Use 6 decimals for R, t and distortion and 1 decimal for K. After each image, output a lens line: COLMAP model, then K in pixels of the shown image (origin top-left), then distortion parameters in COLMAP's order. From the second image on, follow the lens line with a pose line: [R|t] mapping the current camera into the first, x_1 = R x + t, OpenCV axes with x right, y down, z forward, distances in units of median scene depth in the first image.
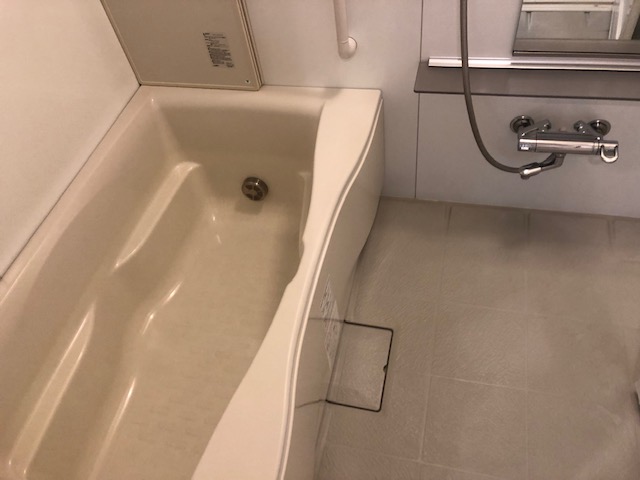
lens RADIAL K [[522.8, 0, 320.0], [0, 522.8, 240.0], [0, 0, 1]] dist [-0.001134, -0.001694]
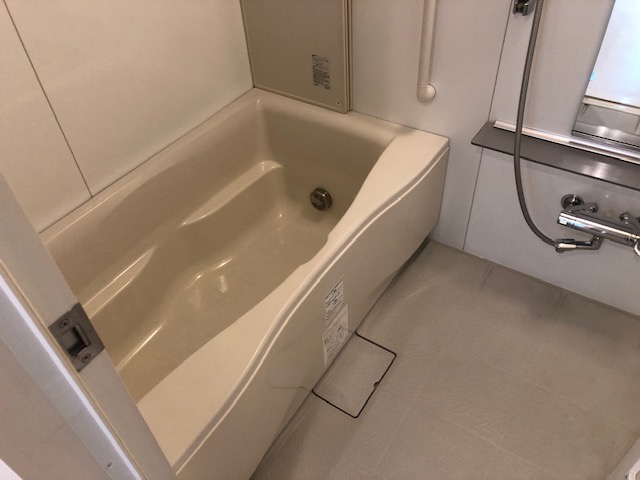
lens RADIAL K [[523.6, 0, 320.0], [0, 523.6, 240.0], [0, 0, 1]] dist [0.088804, -0.224787]
pose [[0.937869, 0.286172, -0.196236, 0.138330], [-0.303529, 0.950649, -0.064316, 0.067050], [0.168146, 0.119883, 0.978445, -0.099393]]
